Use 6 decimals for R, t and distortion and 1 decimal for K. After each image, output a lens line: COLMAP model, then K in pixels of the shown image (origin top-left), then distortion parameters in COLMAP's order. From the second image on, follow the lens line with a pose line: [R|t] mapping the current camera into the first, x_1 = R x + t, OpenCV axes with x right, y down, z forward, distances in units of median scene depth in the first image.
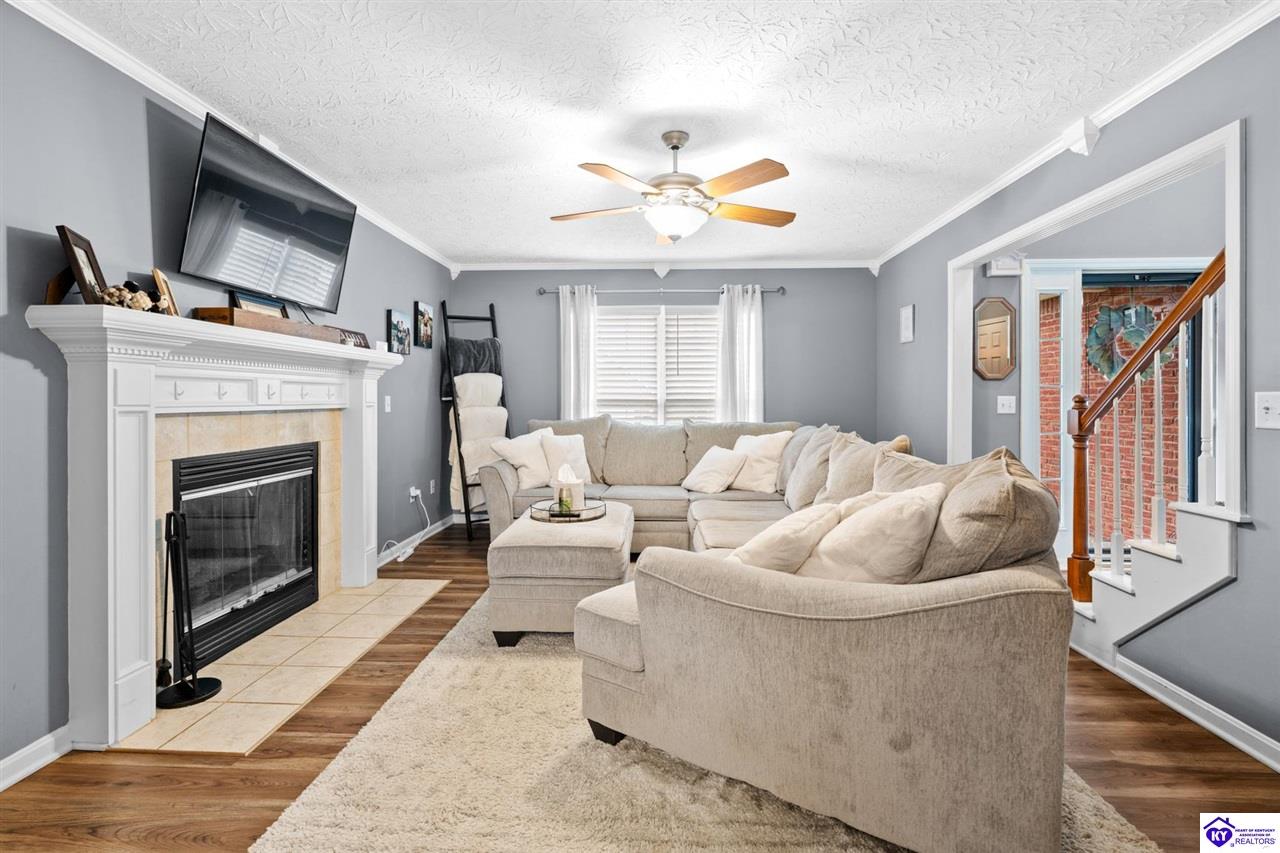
lens RADIAL K [[590.6, 0, 642.9], [0, 590.6, 405.0], [0, 0, 1]] dist [-0.001297, 0.000424]
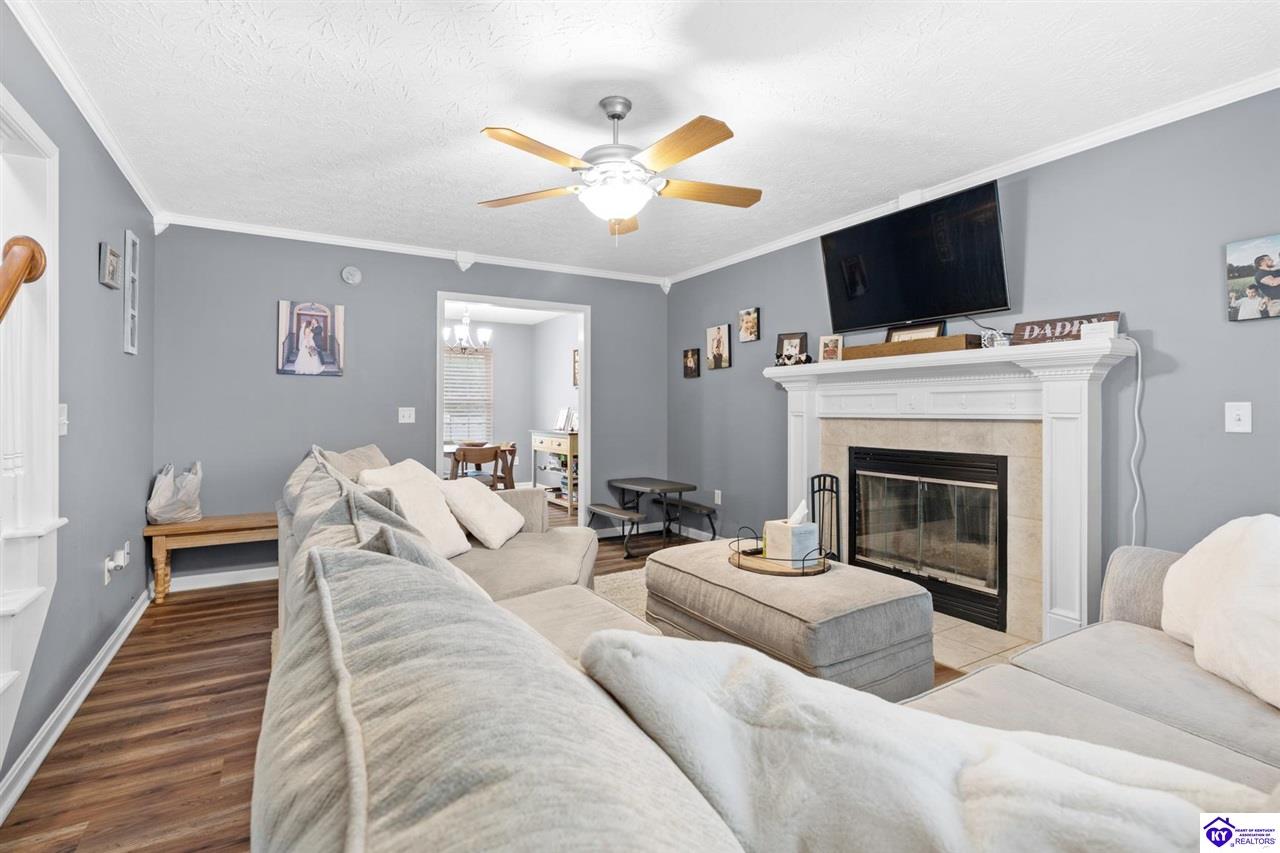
lens RADIAL K [[590.6, 0, 626.0], [0, 590.6, 405.6], [0, 0, 1]] dist [-0.001297, 0.000424]
pose [[-0.845125, -0.003074, -0.534560, 0.576900], [-0.002313, 0.999995, -0.002093, -0.014973], [0.534564, -0.000533, -0.845128, 1.991638]]
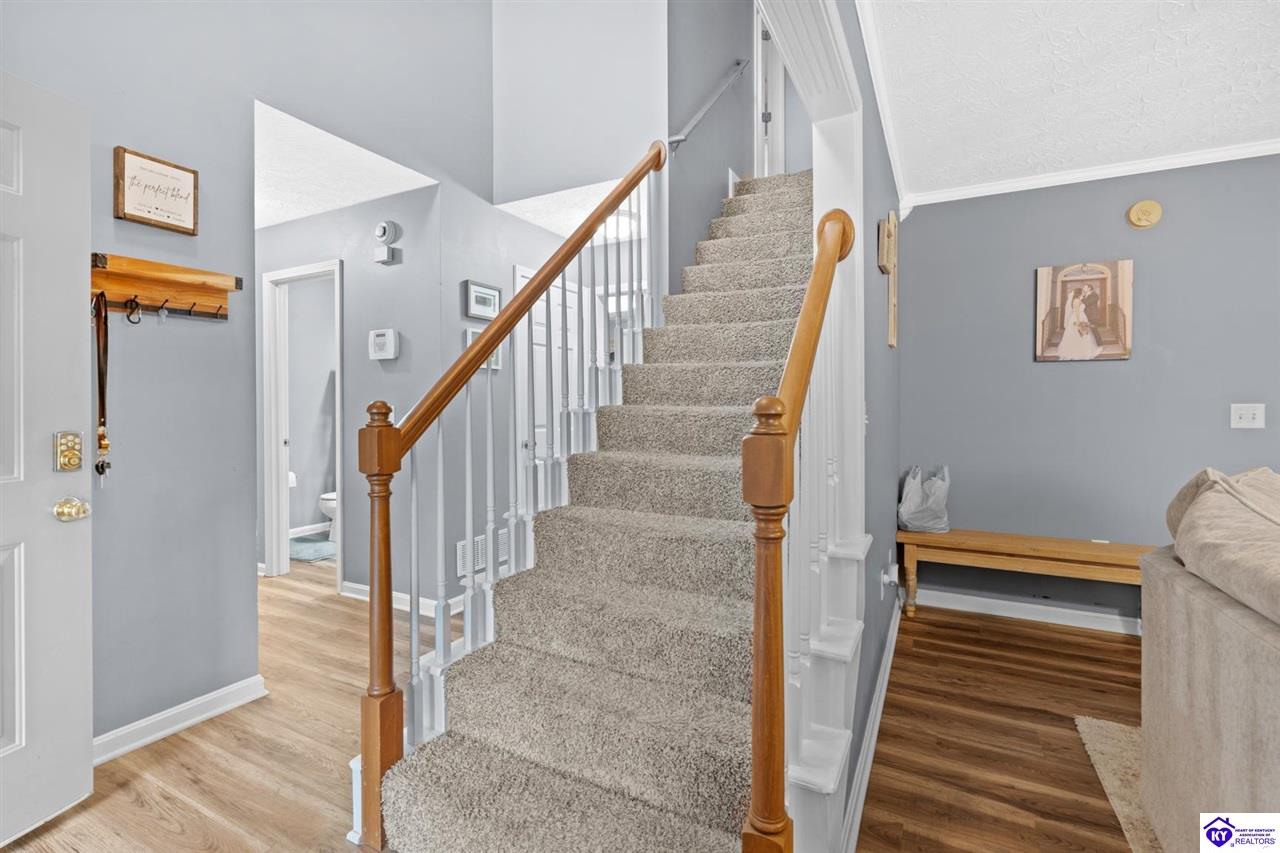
lens RADIAL K [[590.6, 0, 639.9], [0, 590.6, 415.7], [0, 0, 1]] dist [-0.001297, 0.000424]
pose [[-0.900330, -0.002309, 0.435202, 0.750019], [0.005718, 0.999837, 0.017134, -0.013457], [-0.435171, 0.017915, -0.900170, 1.599469]]
